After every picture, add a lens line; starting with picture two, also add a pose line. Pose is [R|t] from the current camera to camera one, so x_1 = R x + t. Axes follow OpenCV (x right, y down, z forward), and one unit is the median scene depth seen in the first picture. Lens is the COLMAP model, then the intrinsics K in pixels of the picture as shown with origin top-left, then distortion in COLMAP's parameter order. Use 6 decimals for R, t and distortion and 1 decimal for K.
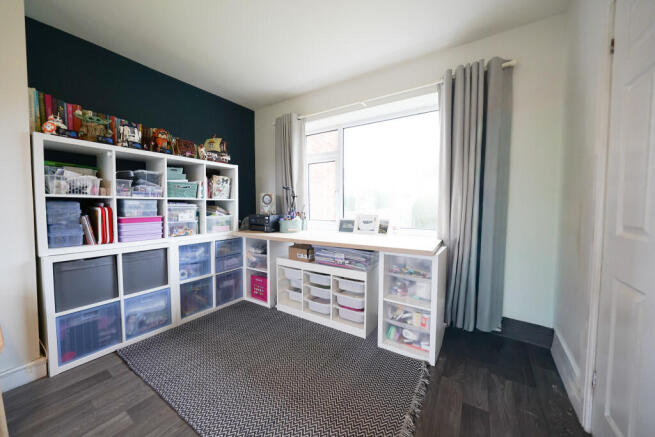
lens RADIAL K [[240.5, 0, 324.0], [0, 240.5, 216.6], [0, 0, 1]] dist [-0.008381, 0.000013]
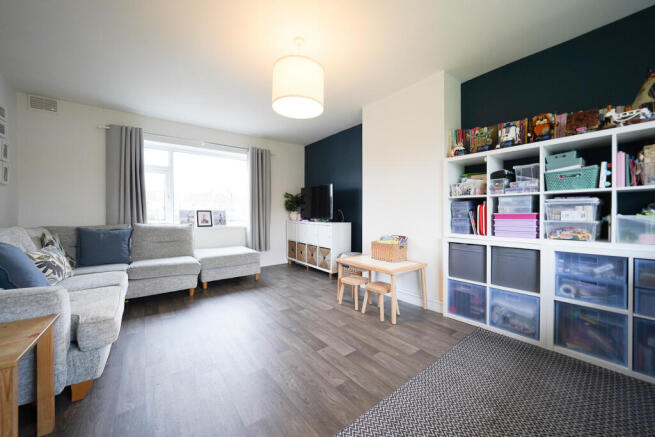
lens RADIAL K [[240.5, 0, 324.0], [0, 240.5, 216.6], [0, 0, 1]] dist [-0.008381, 0.000013]
pose [[-0.328045, 0.008236, -0.944626, 0.403776], [-0.041986, 0.998847, 0.023290, 0.022189], [0.943728, 0.047301, -0.327321, 0.543492]]
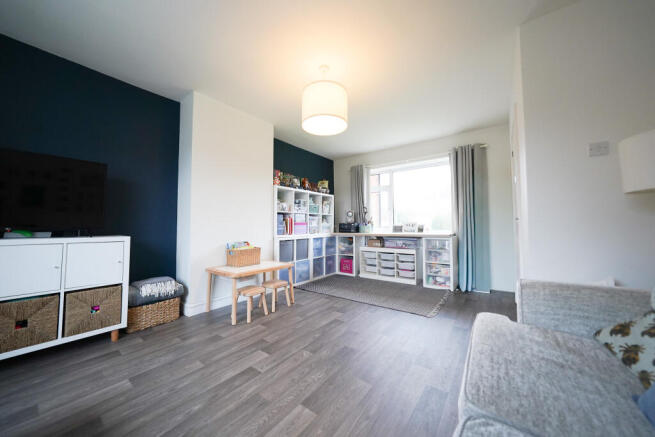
lens RADIAL K [[240.5, 0, 324.0], [0, 240.5, 216.6], [0, 0, 1]] dist [-0.008381, 0.000013]
pose [[0.998314, -0.009021, -0.057345, -0.419565], [0.004278, 0.996599, -0.082290, 0.112620], [0.057893, 0.081906, 0.994957, -0.935808]]
